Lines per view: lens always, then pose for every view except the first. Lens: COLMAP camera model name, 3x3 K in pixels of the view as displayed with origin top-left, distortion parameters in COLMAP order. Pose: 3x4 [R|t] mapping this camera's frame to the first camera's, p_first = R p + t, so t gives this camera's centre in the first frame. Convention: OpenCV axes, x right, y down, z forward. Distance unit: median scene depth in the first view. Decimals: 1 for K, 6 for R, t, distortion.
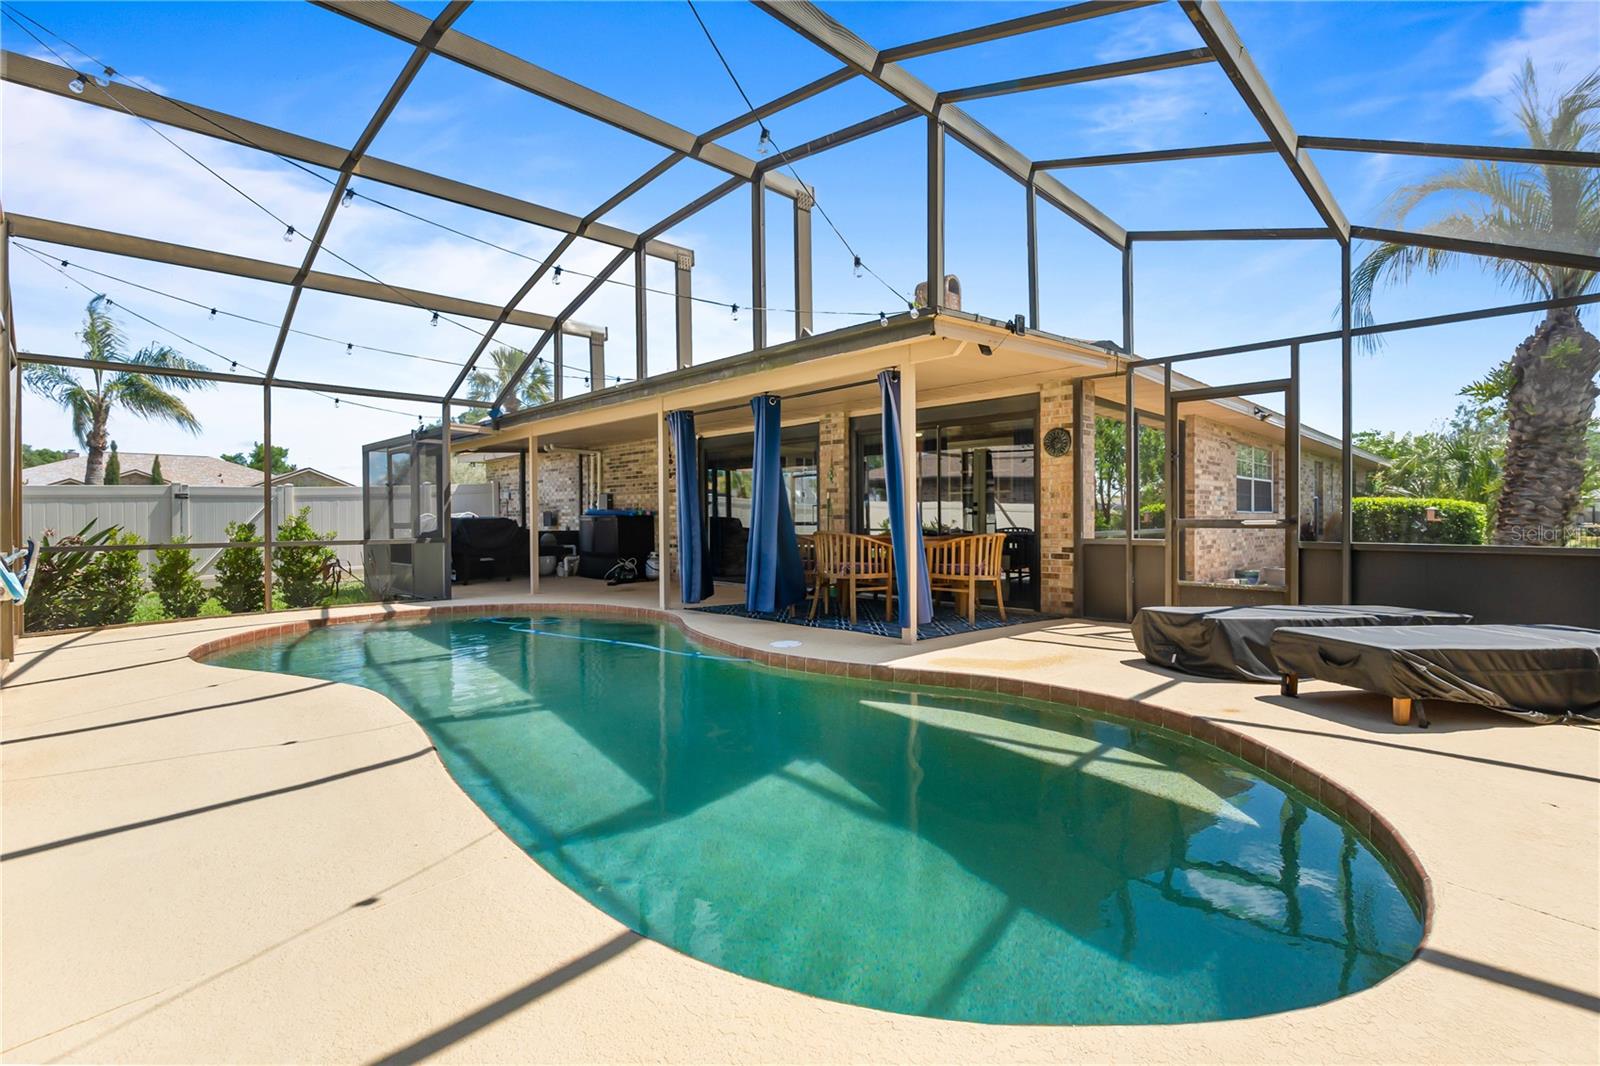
lens RADIAL K [[746.0, 0, 804.0], [0, 746.0, 517.3], [0, 0, 1]] dist [-0.001436, -0.001014]
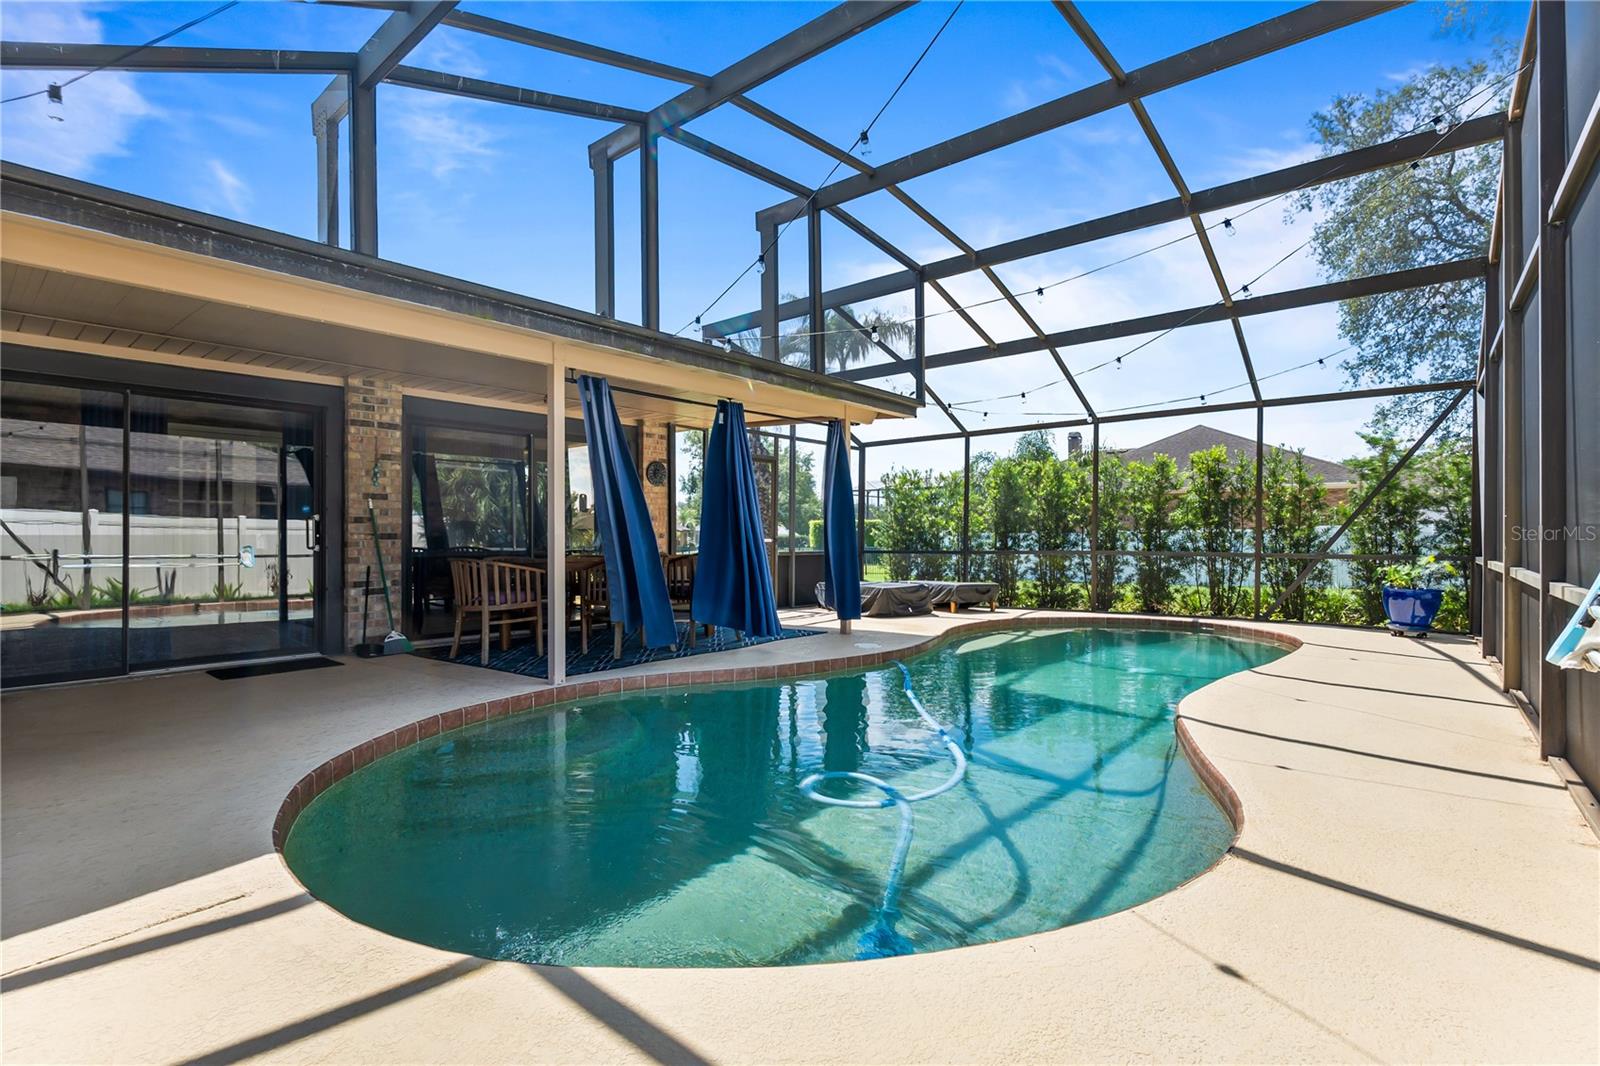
lens RADIAL K [[746.0, 0, 804.0], [0, 746.0, 517.3], [0, 0, 1]] dist [-0.001436, -0.001014]
pose [[-0.085622, 0.031772, 0.995821, -0.760069], [0.002371, 0.999495, -0.031685, 0.005607], [-0.996325, -0.000352, -0.085654, 0.775929]]
